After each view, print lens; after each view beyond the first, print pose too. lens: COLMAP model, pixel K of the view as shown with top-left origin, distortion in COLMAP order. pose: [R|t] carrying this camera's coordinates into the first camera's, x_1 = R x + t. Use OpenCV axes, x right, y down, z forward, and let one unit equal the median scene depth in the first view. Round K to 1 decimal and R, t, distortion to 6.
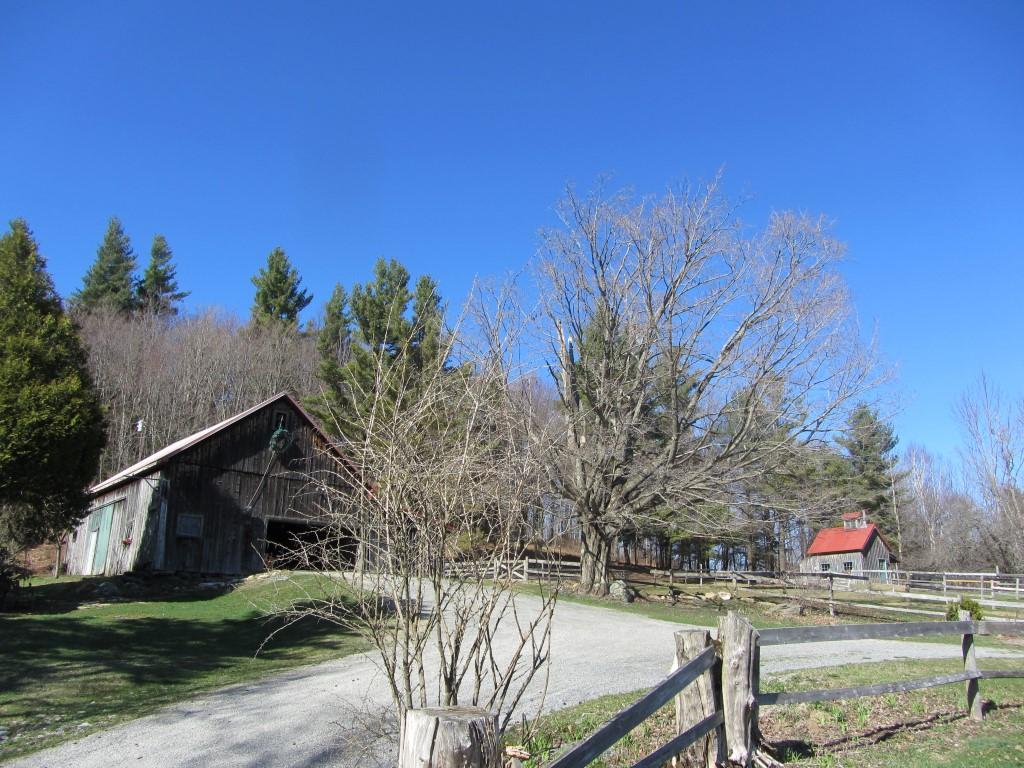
lens RADIAL K [[870.8, 0, 512.0], [0, 870.8, 384.0], [0, 0, 1]] dist [-0.000713, 0.004718]
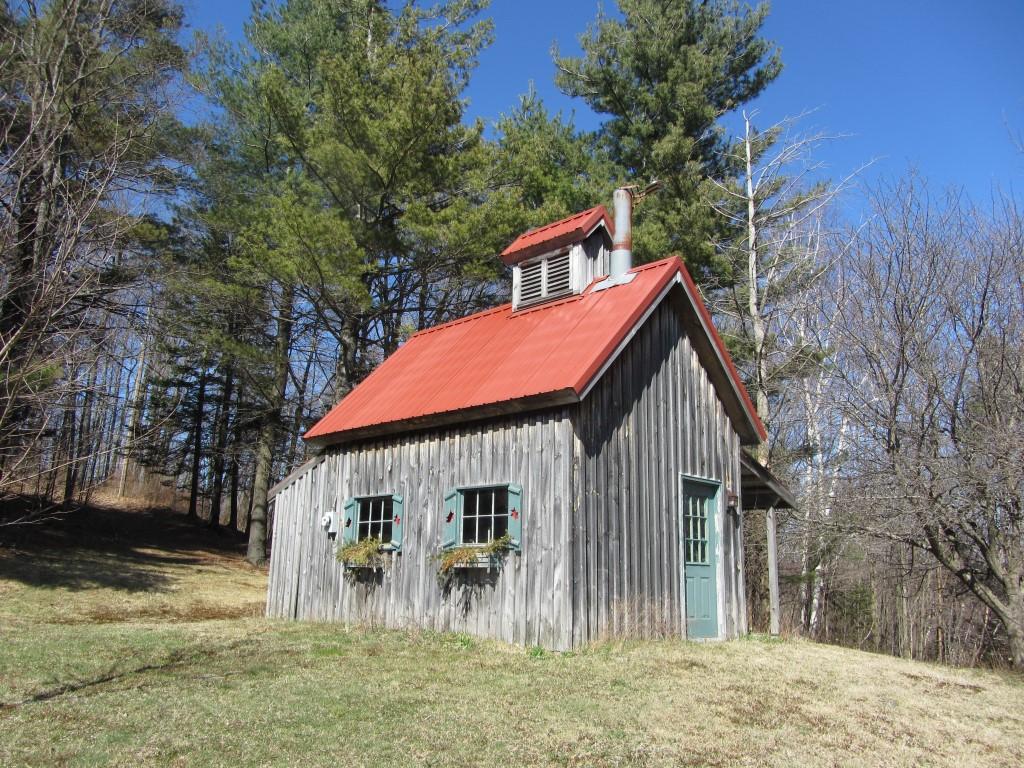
lens RADIAL K [[870.8, 0, 512.0], [0, 870.8, 384.0], [0, 0, 1]] dist [-0.000713, 0.004718]
pose [[0.974647, 0.063908, 0.214427, 0.661007], [-0.074488, 0.996353, 0.041621, 0.334366], [-0.210986, -0.056538, 0.975853, 1.585021]]
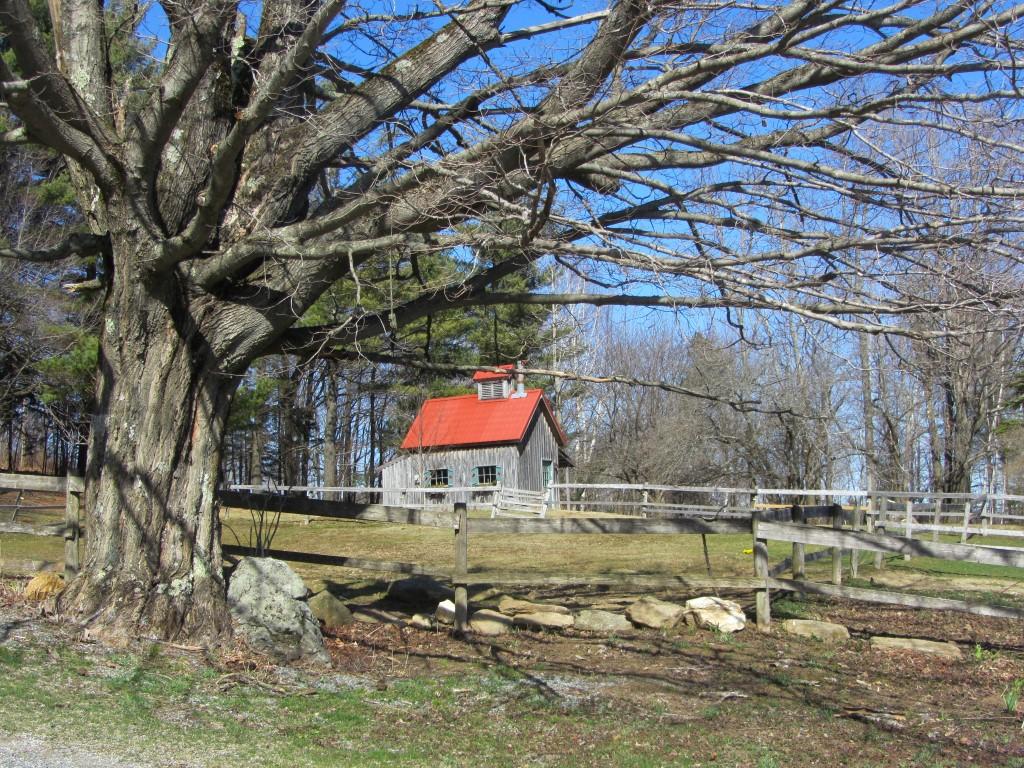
lens RADIAL K [[1450.3, 0, 510.9], [0, 1450.3, 409.1], [0, 0, 1]] dist [-0.019222, 0.000262]
pose [[0.869543, 0.009146, 0.493772, 0.002283], [-0.089839, 0.986076, 0.139943, 0.111618], [-0.485617, -0.166046, 0.858257, 0.577391]]
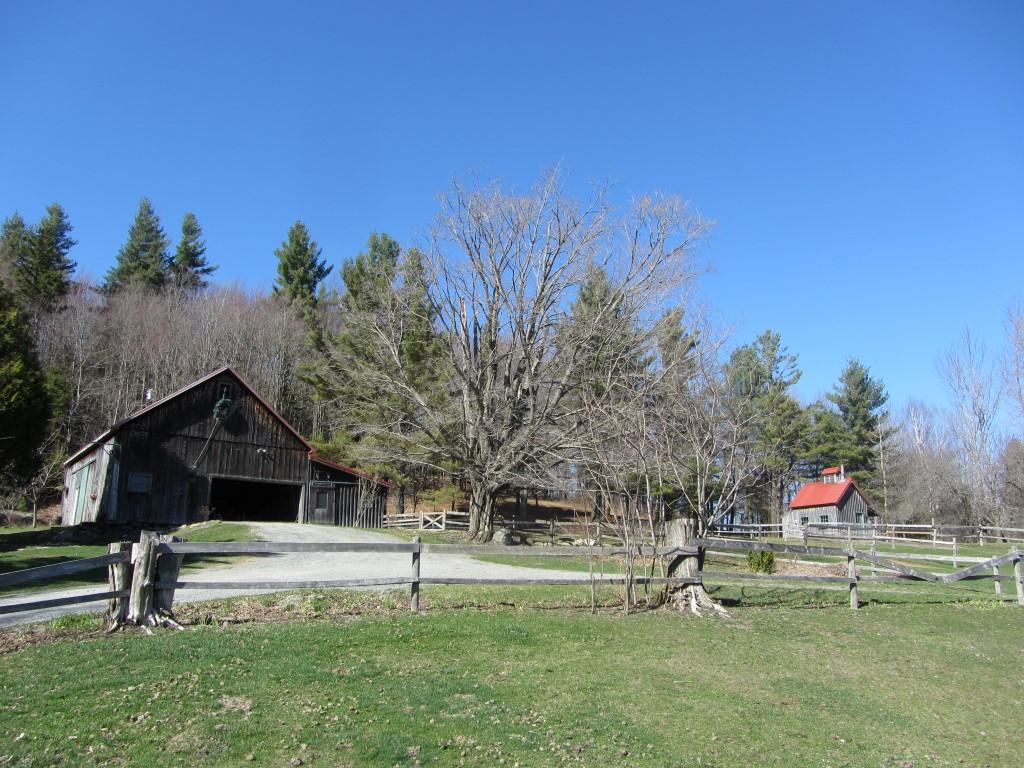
lens RADIAL K [[878.6, 0, 512.0], [0, 878.6, 384.0], [0, 0, 1]] dist [-0.001290, 0.002946]
pose [[0.996116, -0.016062, -0.086572, 0.203682], [0.020206, 0.998680, 0.047214, -0.014007], [0.085700, -0.048780, 0.995126, -0.110362]]
